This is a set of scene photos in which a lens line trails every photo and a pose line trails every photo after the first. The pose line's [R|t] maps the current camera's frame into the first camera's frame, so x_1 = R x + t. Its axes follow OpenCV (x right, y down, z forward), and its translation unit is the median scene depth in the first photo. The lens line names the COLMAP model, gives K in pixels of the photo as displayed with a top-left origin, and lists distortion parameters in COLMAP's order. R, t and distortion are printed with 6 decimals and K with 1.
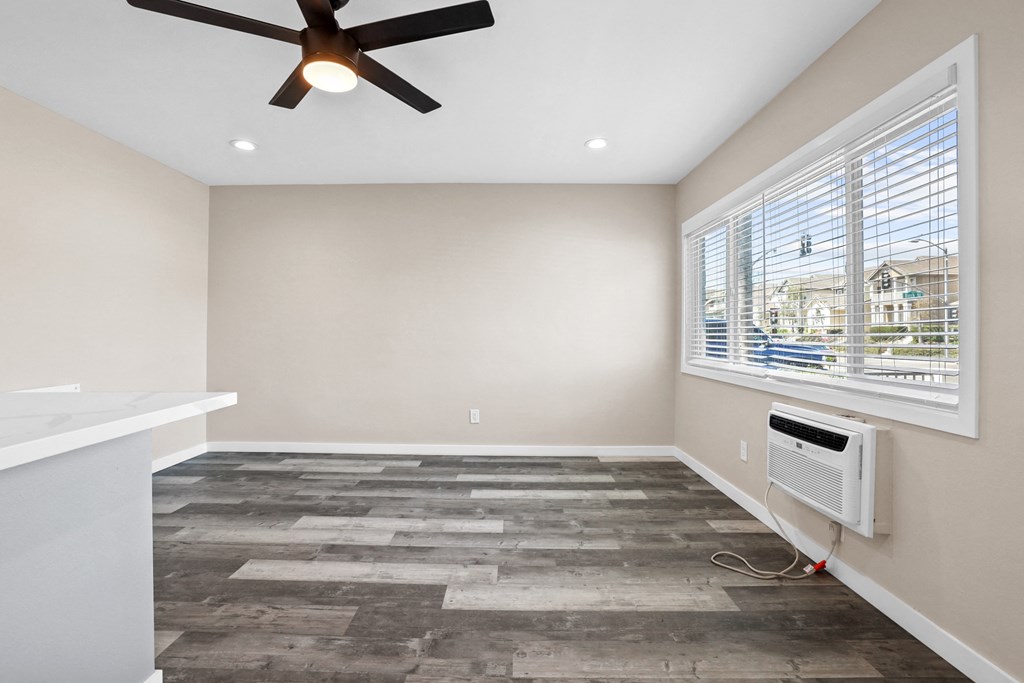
lens RADIAL K [[455.5, 0, 529.7], [0, 455.5, 329.9], [0, 0, 1]] dist [-0.055155, 0.023846]
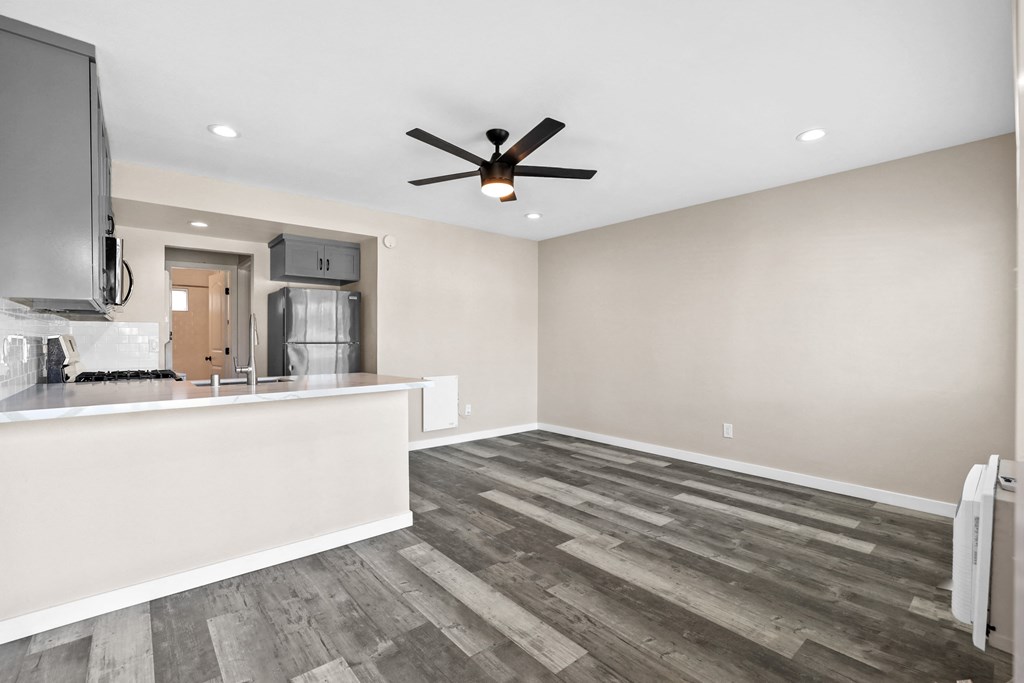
lens RADIAL K [[475.9, 0, 508.9], [0, 475.9, 338.3], [0, 0, 1]] dist [-0.010025, 0.001318]
pose [[0.639212, -0.006068, -0.769007, 0.595647], [0.004594, 0.999981, -0.004072, -0.008074], [0.769017, -0.000930, 0.639227, -0.031010]]
